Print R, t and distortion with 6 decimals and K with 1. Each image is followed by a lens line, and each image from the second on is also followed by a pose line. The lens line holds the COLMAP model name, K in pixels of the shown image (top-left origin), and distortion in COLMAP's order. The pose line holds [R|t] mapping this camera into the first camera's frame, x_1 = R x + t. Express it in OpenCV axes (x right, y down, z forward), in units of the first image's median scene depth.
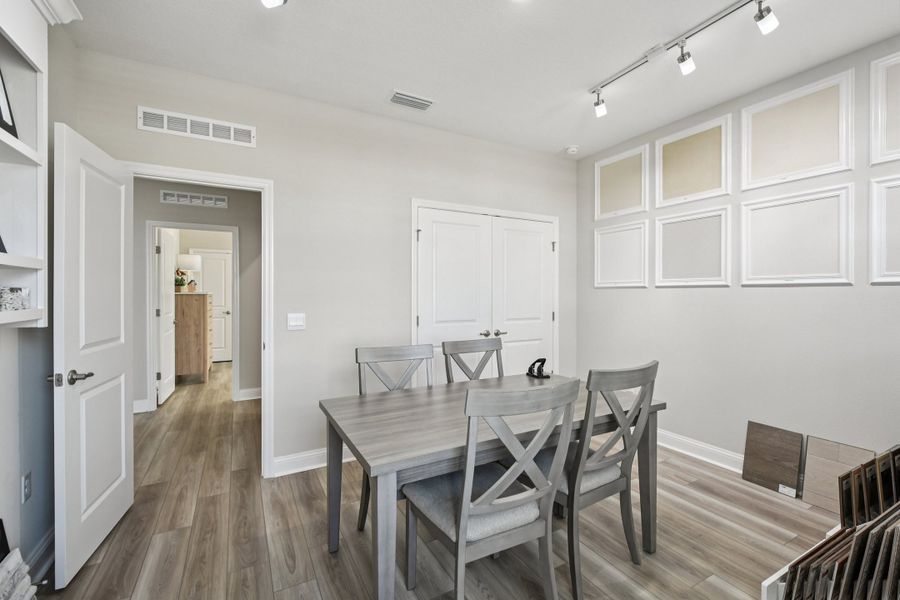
lens RADIAL K [[400.1, 0, 465.0], [0, 400.1, 295.3], [0, 0, 1]] dist [0.014714, -0.001092]
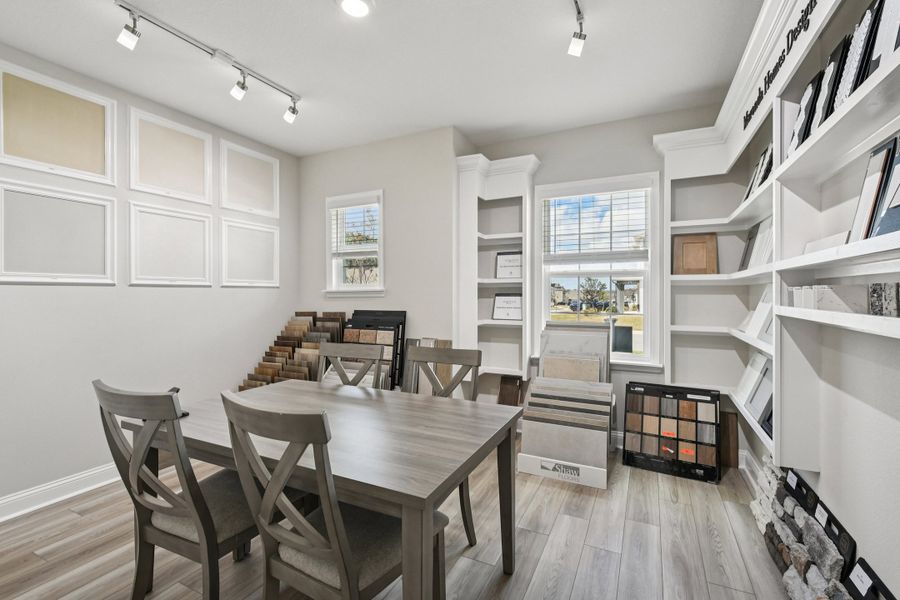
lens RADIAL K [[400.1, 0, 455.8], [0, 400.1, 294.0], [0, 0, 1]] dist [0.014714, -0.001092]
pose [[-0.553991, -0.002132, 0.832520, -0.577721], [0.004114, 0.999977, 0.005299, -0.003356], [-0.832513, 0.006361, -0.553970, 0.884969]]
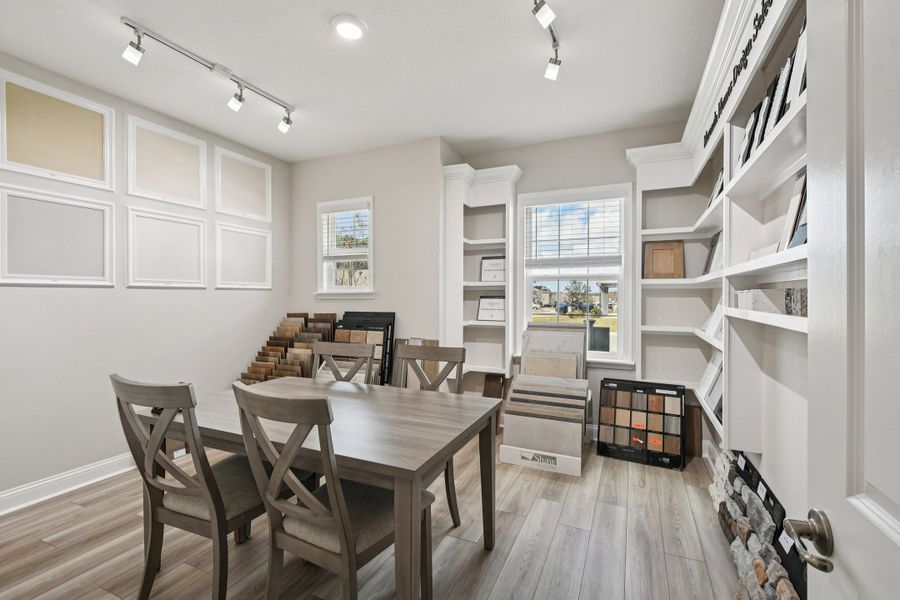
lens RADIAL K [[400.1, 0, 454.5], [0, 400.1, 297.6], [0, 0, 1]] dist [0.014714, -0.001092]
pose [[-0.577491, -0.005636, 0.816378, -0.628571], [0.001931, 0.999964, 0.008269, -0.003430], [-0.816395, 0.006351, -0.577459, 0.916608]]
